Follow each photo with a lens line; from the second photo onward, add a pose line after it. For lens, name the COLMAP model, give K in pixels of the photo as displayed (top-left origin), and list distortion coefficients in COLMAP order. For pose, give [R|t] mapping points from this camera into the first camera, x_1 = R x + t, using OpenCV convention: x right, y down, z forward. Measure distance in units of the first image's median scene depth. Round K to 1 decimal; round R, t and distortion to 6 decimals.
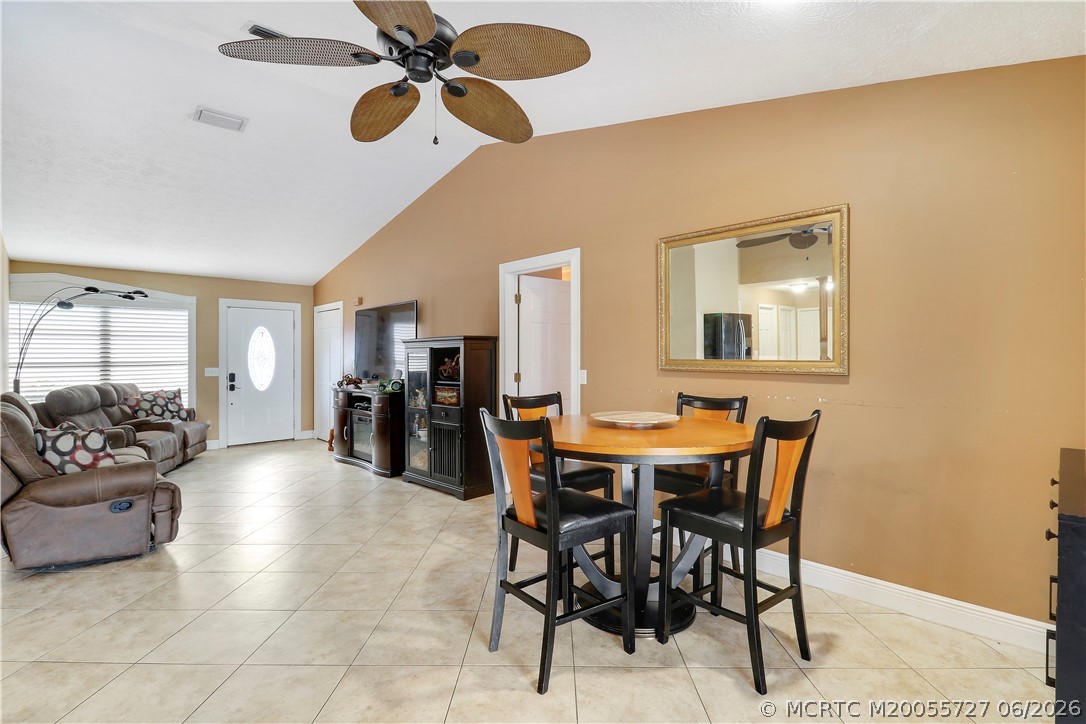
lens RADIAL K [[508.0, 0, 552.2], [0, 508.0, 354.9], [0, 0, 1]] dist [-0.001879, -0.010081]
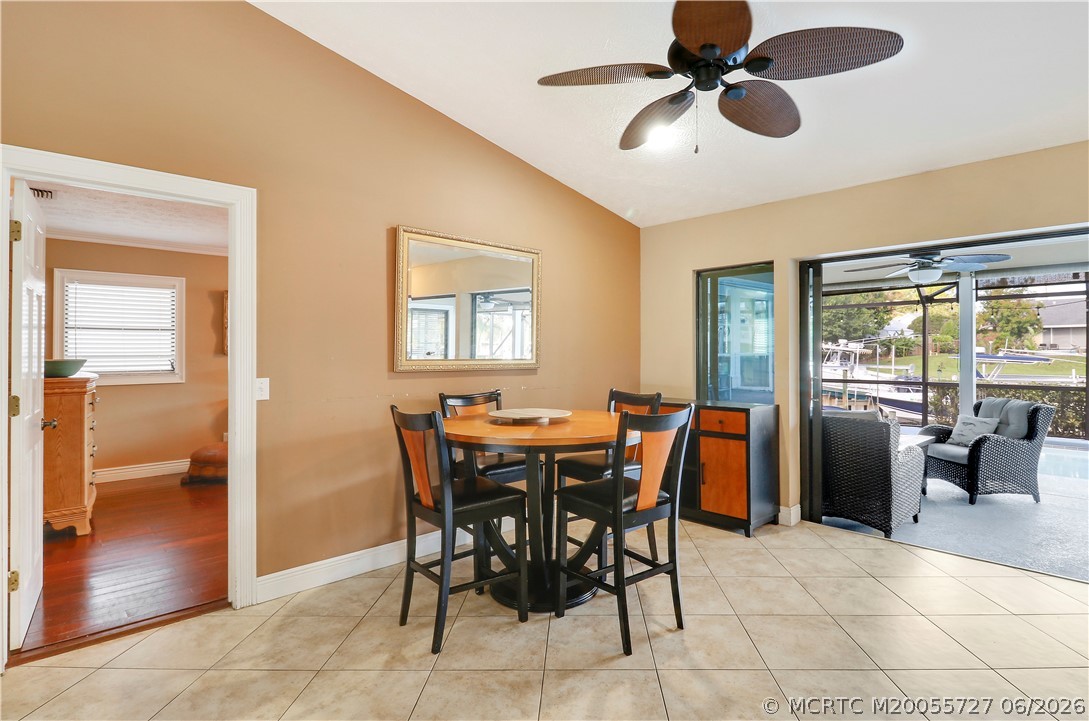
lens RADIAL K [[542.0, 0, 577.4], [0, 542.0, 350.4], [0, 0, 1]] dist [-0.005338, -0.000430]
pose [[-0.002124, 0.005218, 0.999984, -0.403231], [0.000206, 0.999986, -0.005217, -0.002021], [-0.999998, 0.000195, -0.002125, 0.377379]]
